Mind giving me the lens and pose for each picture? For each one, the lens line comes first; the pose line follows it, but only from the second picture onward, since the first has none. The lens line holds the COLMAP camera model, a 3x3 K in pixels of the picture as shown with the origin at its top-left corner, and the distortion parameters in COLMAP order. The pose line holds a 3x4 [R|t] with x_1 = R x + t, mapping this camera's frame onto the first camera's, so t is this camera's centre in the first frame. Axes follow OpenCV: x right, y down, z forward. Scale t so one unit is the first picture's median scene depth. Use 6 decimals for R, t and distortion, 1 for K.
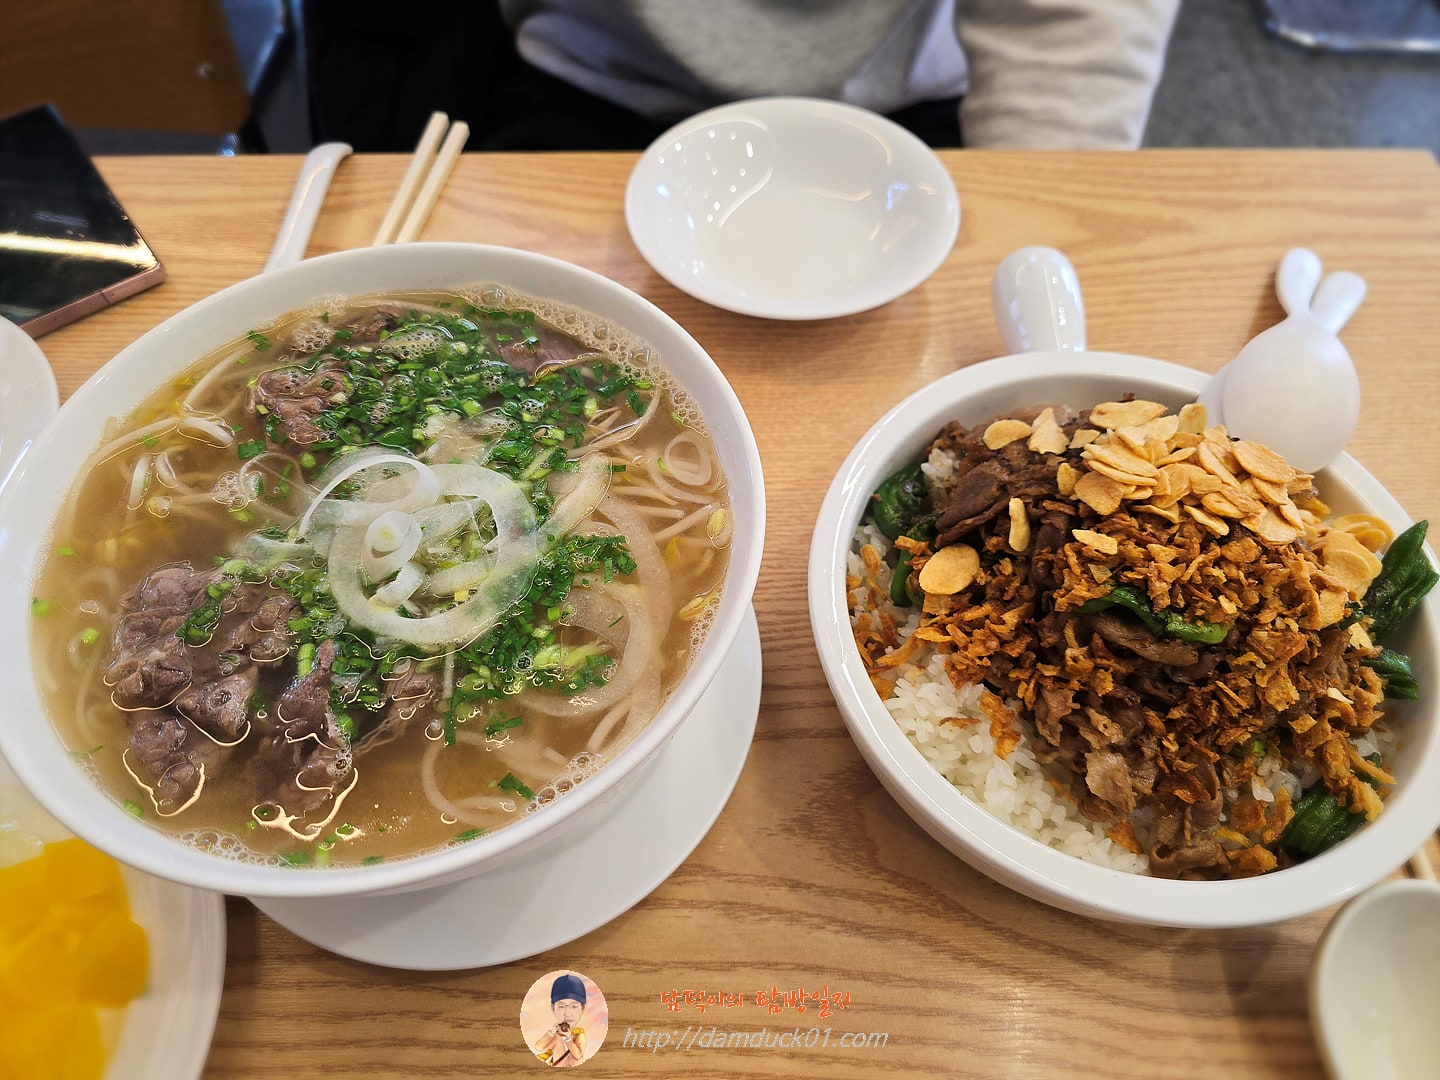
lens RADIAL K [[972.2, 0, 721.7], [0, 972.2, 539.8], [0, 0, 1]] dist [-0.007190, -0.000188]
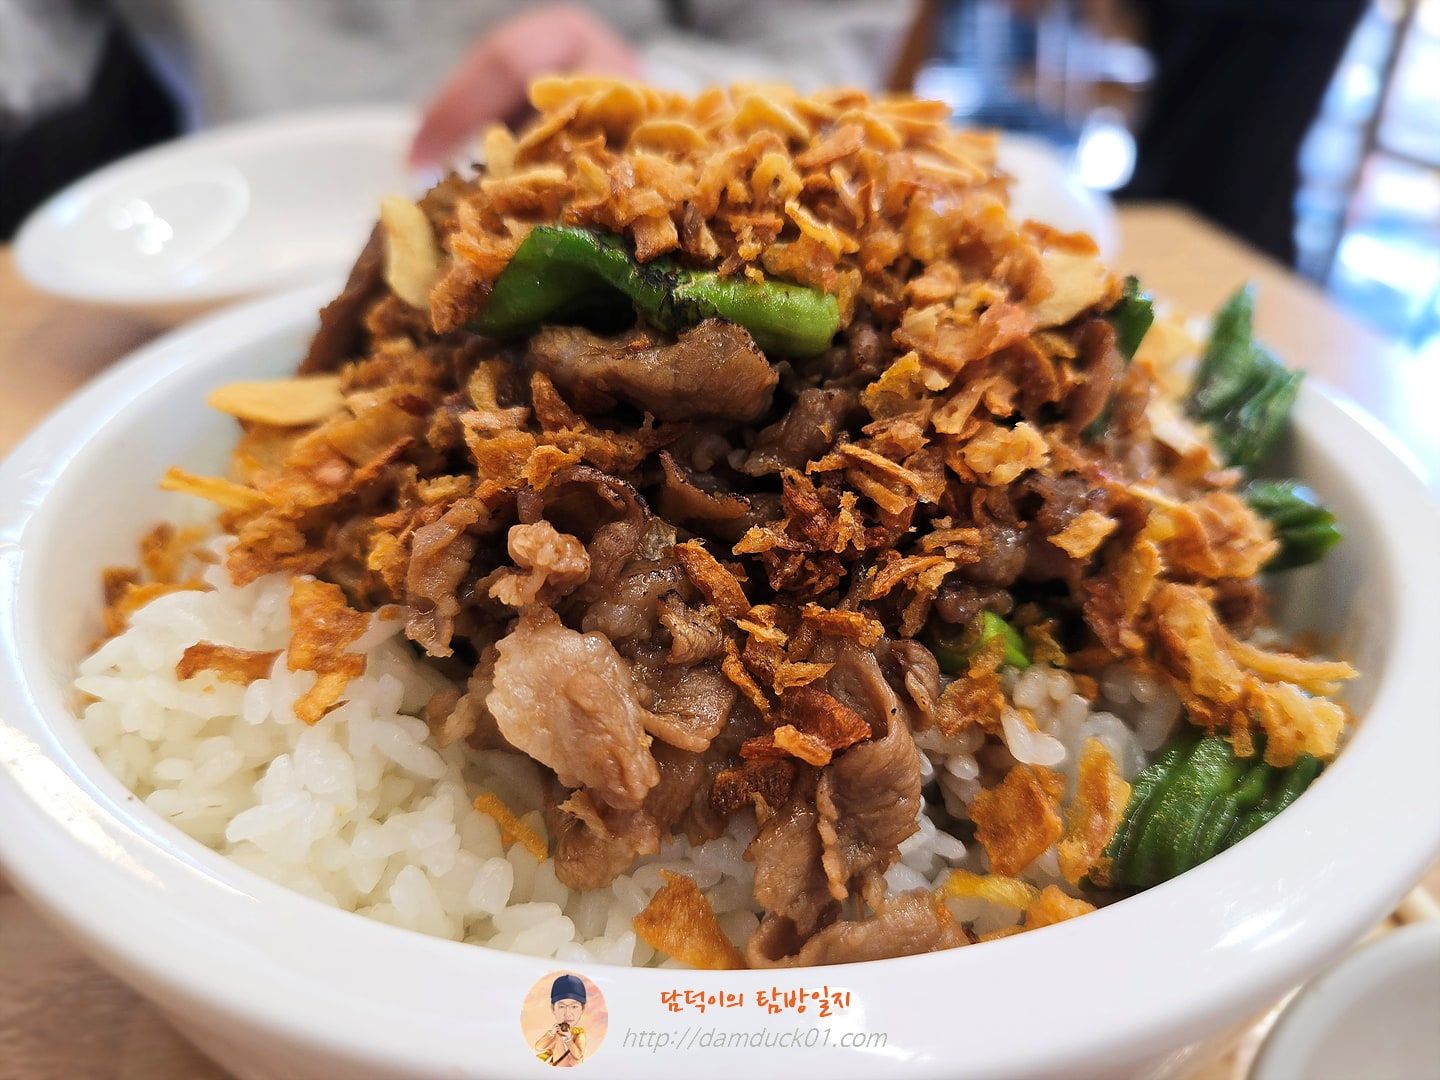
lens RADIAL K [[1075.4, 0, 718.3], [0, 1075.4, 541.4], [0, 0, 1]] dist [-0.047909, -0.001259]
pose [[0.991729, -0.057682, 0.114662, 0.404890], [0.100350, 0.905430, -0.412463, 0.348559], [-0.080027, 0.420558, 0.903729, 0.626191]]
